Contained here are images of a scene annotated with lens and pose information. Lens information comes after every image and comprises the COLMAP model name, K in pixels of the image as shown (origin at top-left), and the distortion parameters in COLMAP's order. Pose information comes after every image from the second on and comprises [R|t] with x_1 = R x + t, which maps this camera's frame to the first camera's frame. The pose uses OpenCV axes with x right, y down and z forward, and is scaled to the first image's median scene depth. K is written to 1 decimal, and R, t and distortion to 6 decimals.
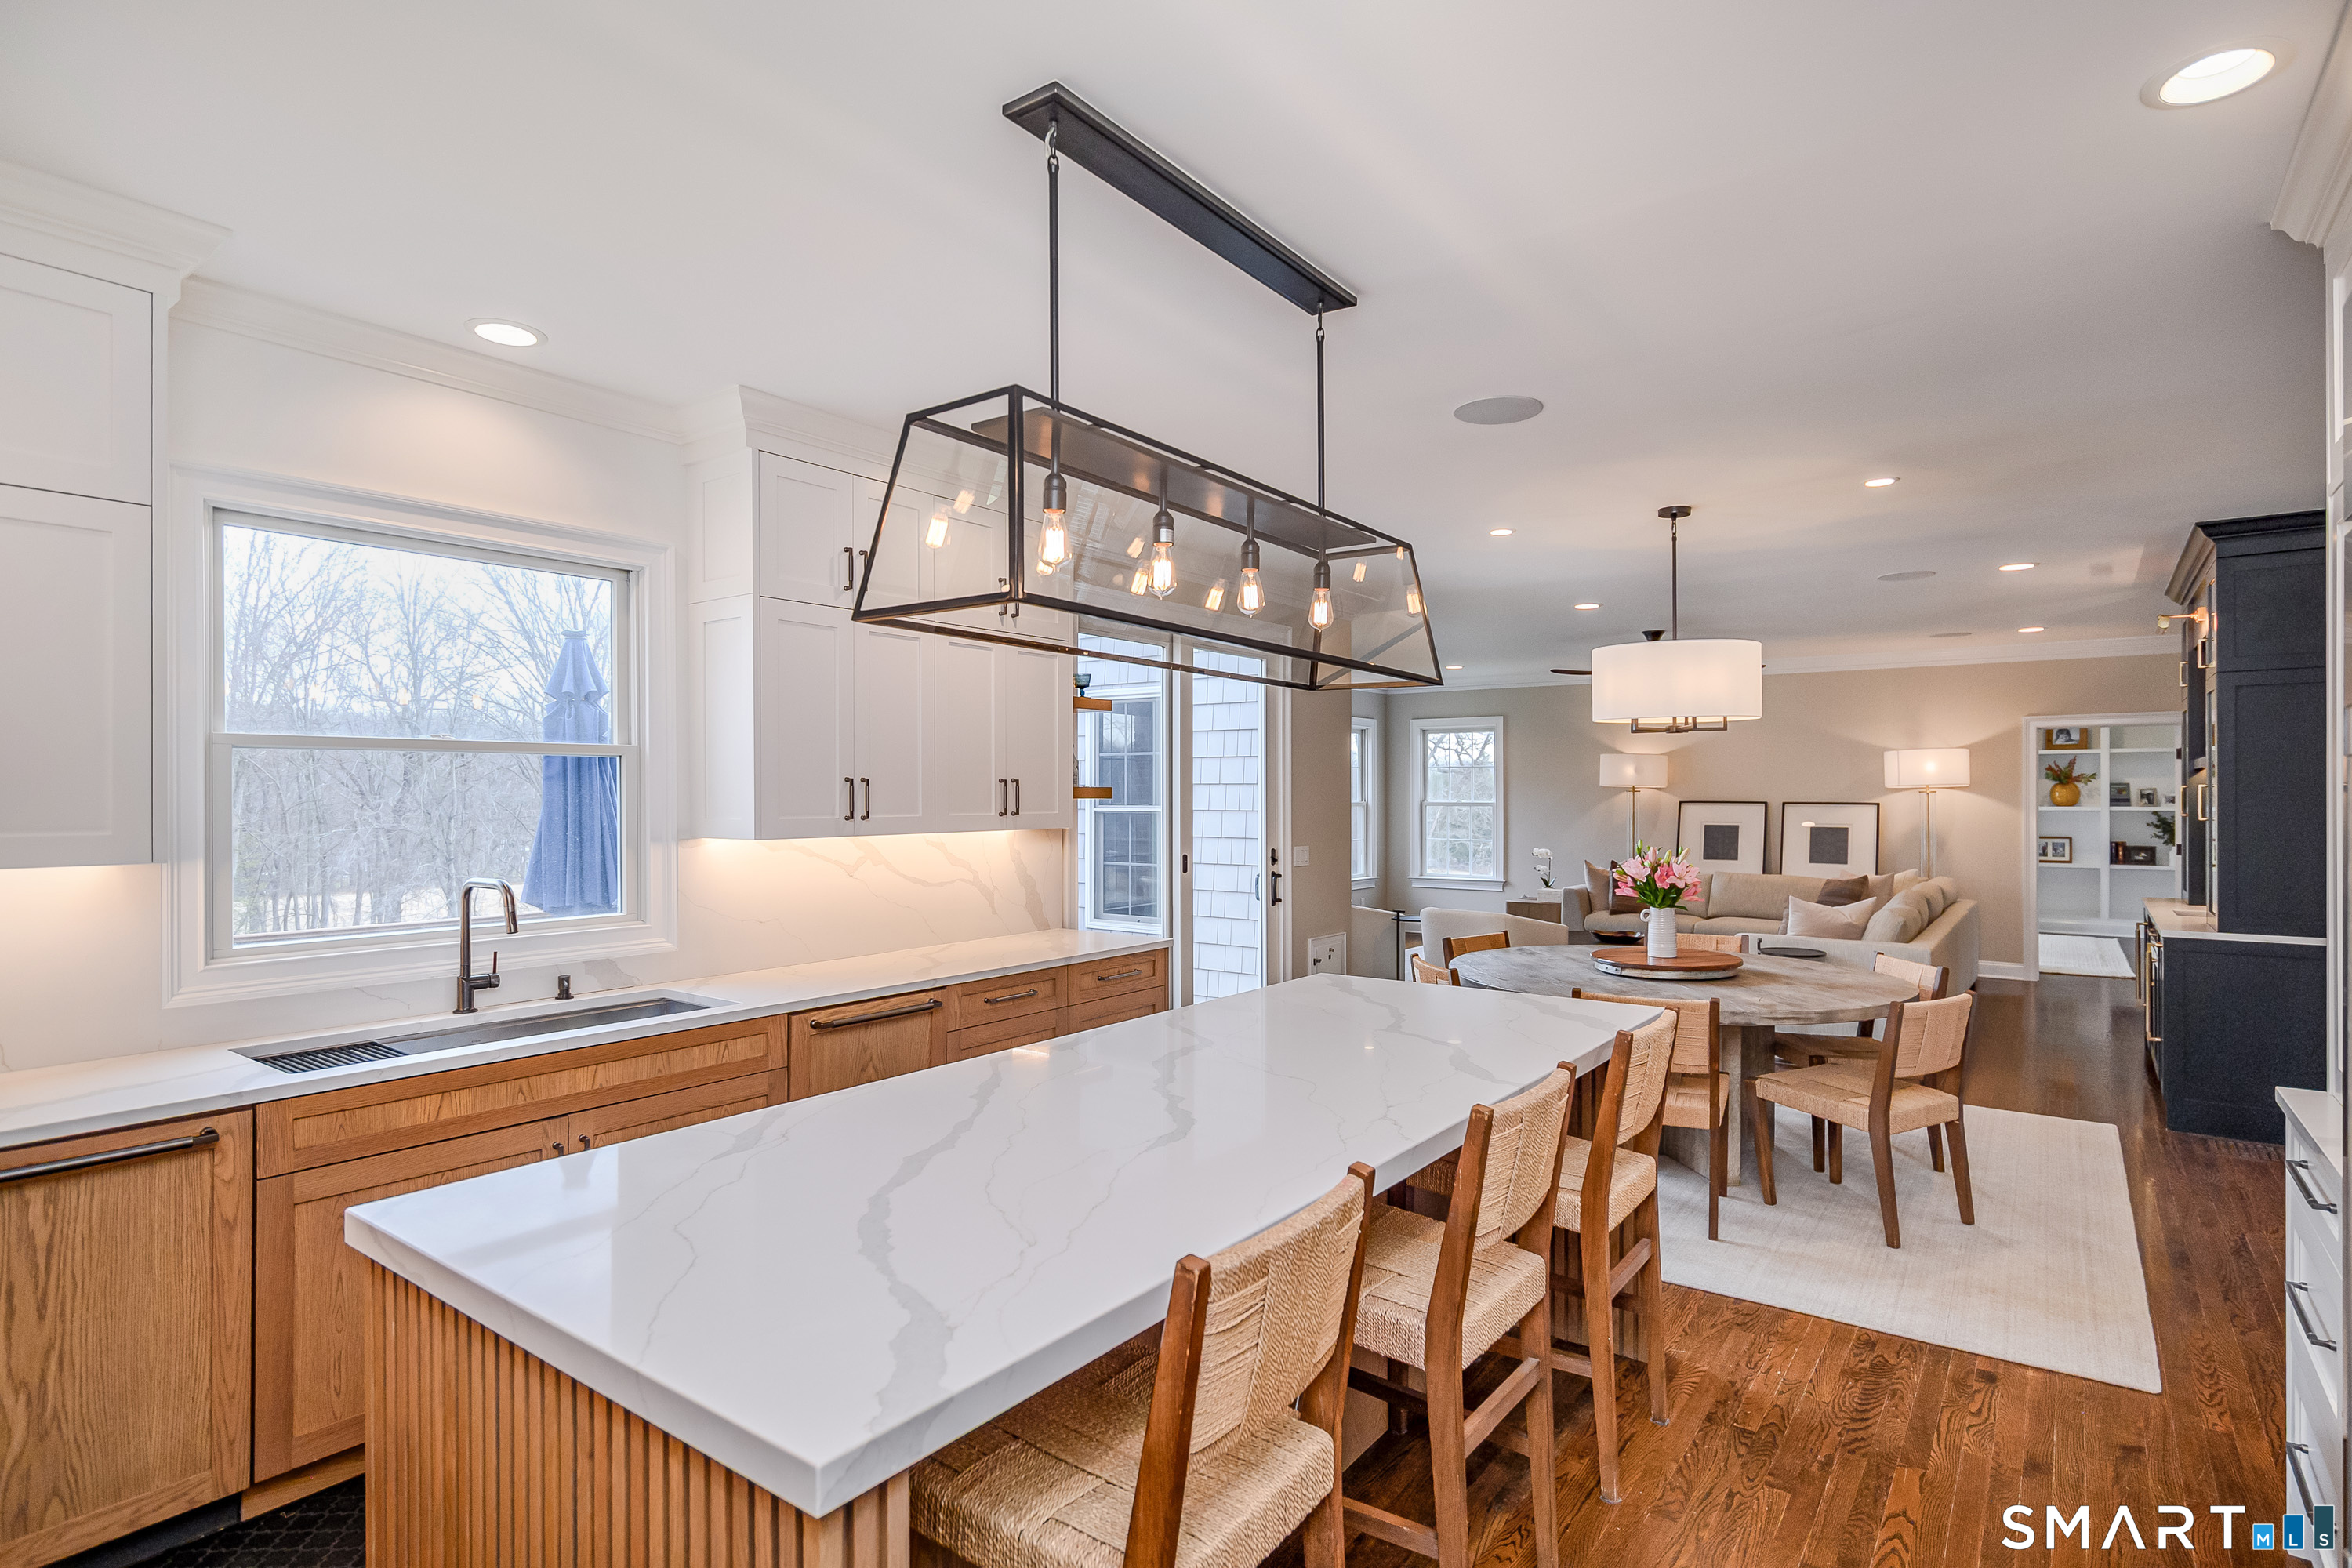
lens RADIAL K [[1201.3, 0, 1169.7], [0, 1201.3, 780.8], [0, 0, 1]] dist [-0.002087, 0.002330]
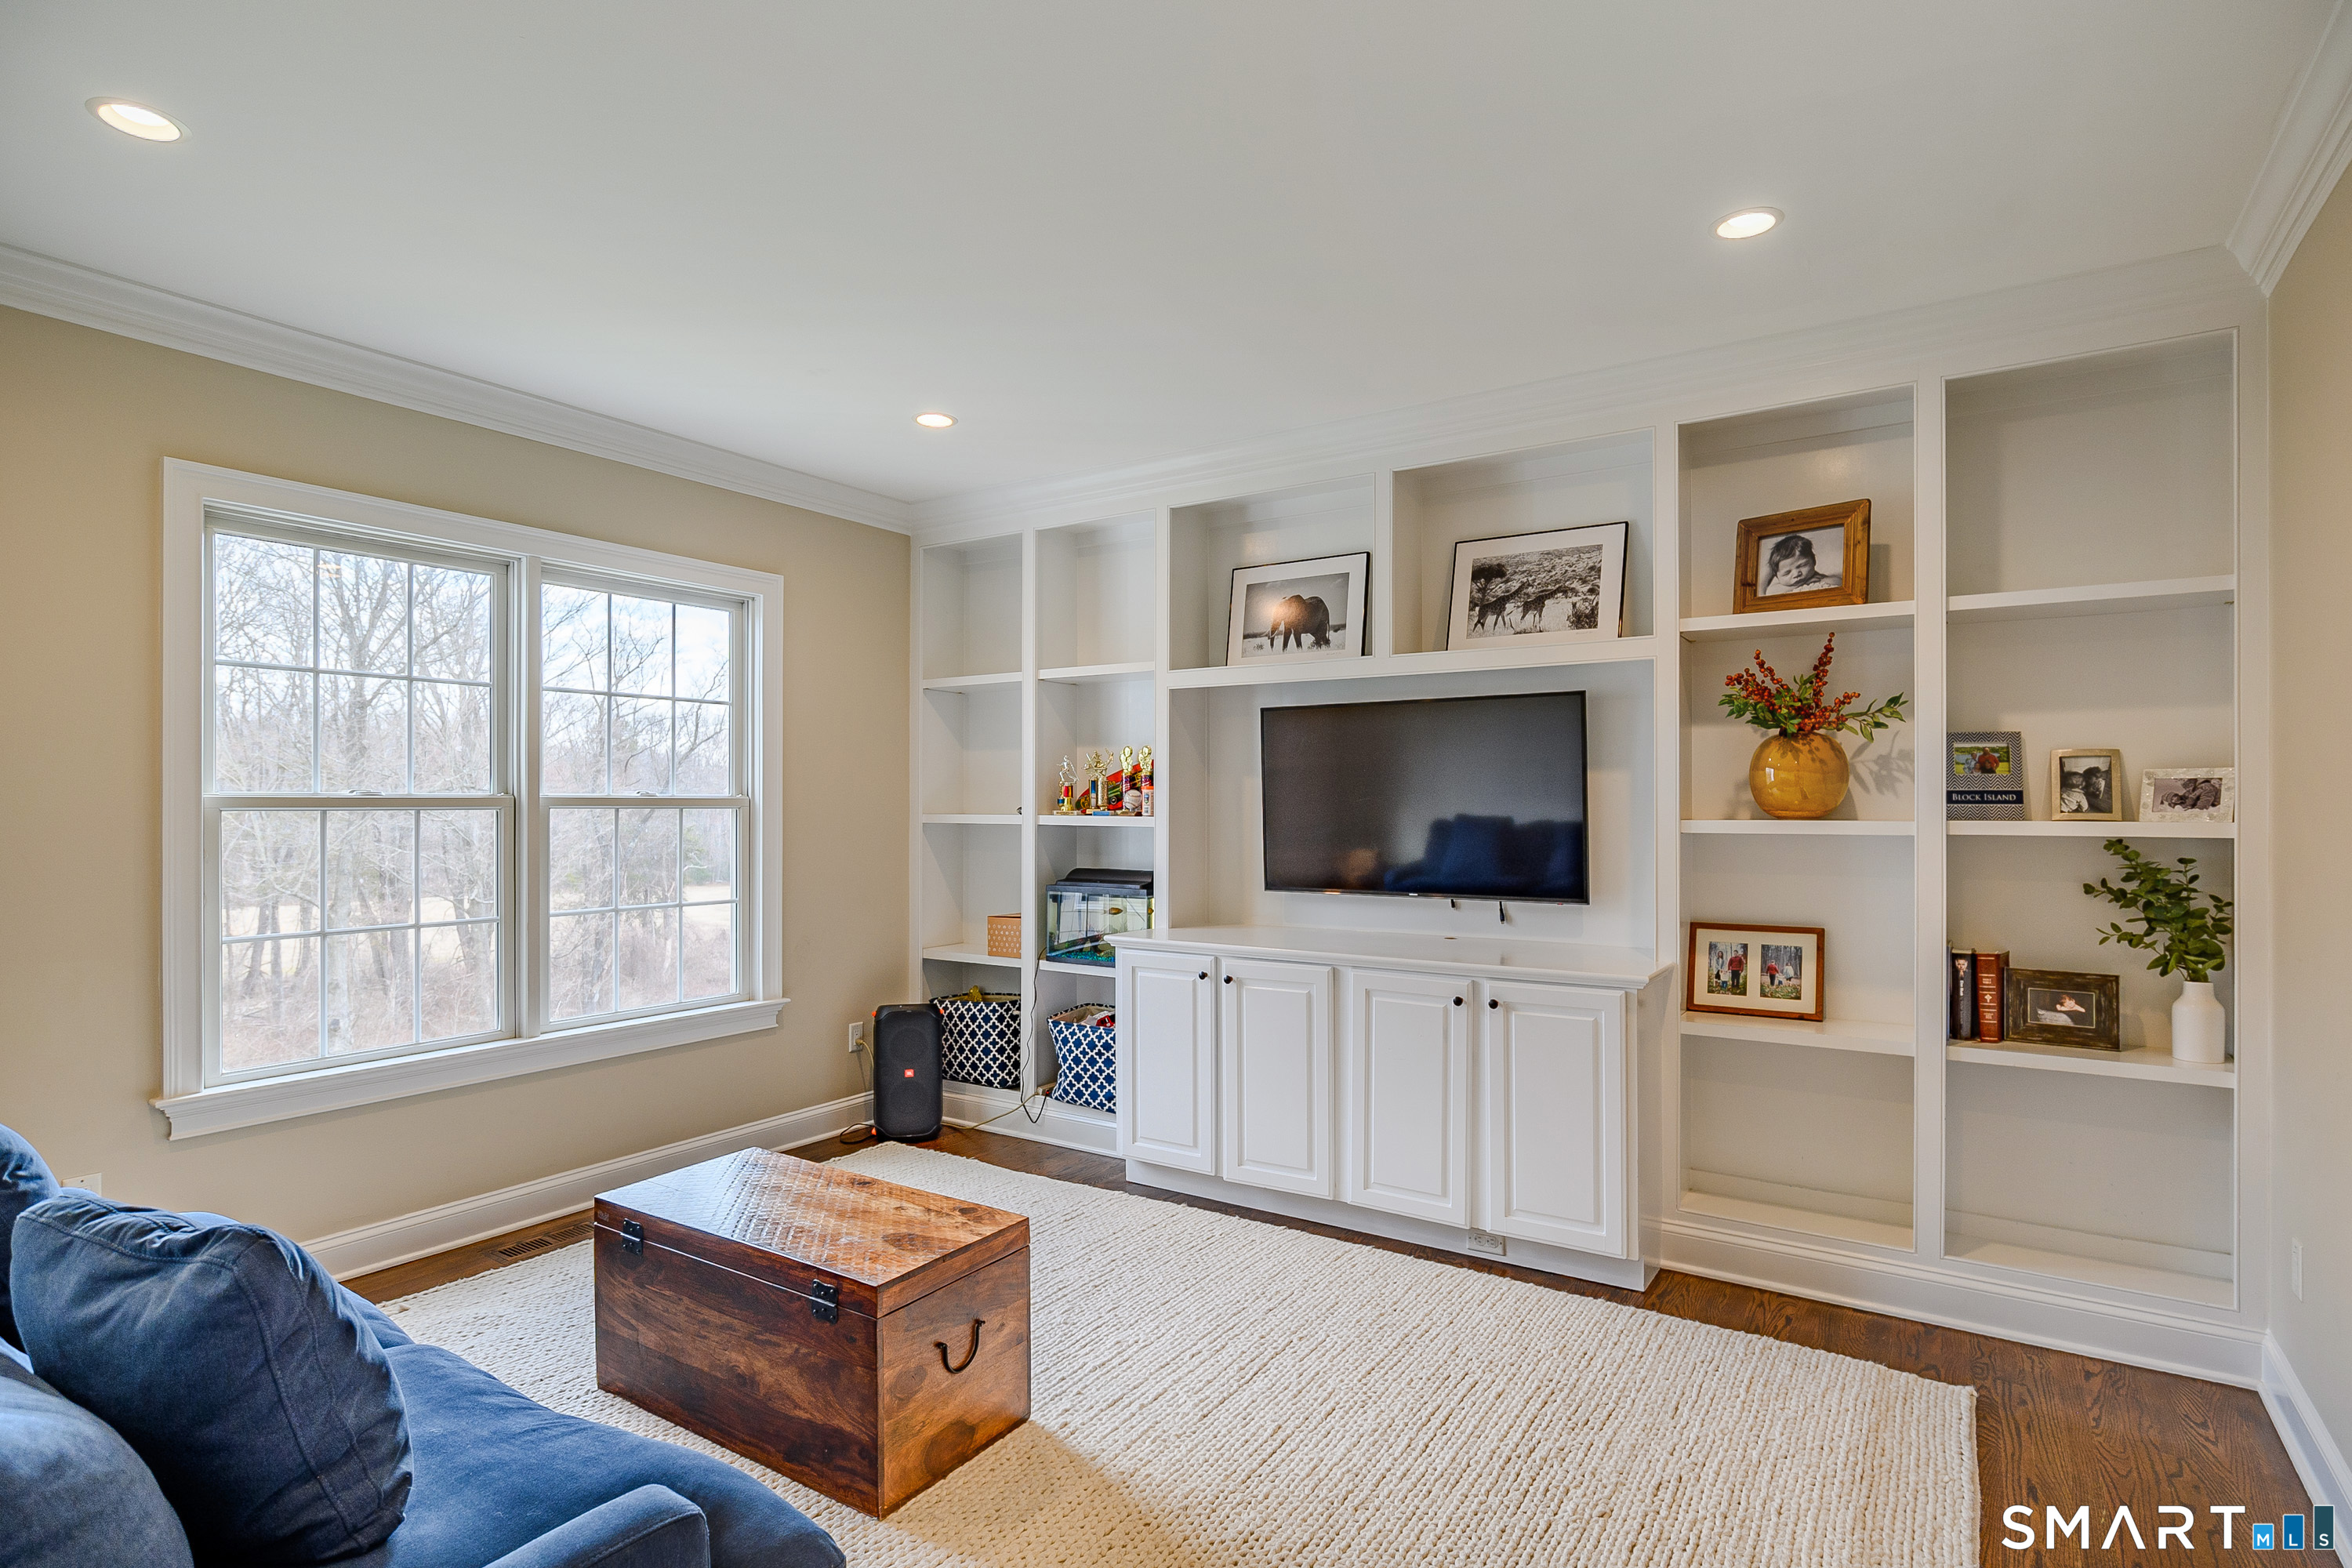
lens RADIAL K [[1201.3, 0, 1171.4], [0, 1201.3, 792.1], [0, 0, 1]] dist [-0.002087, 0.002330]
pose [[0.998622, -0.004270, 0.052307, 0.600697], [0.003731, 0.999939, 0.010391, 0.011876], [-0.052348, -0.010182, 0.998577, 0.748596]]
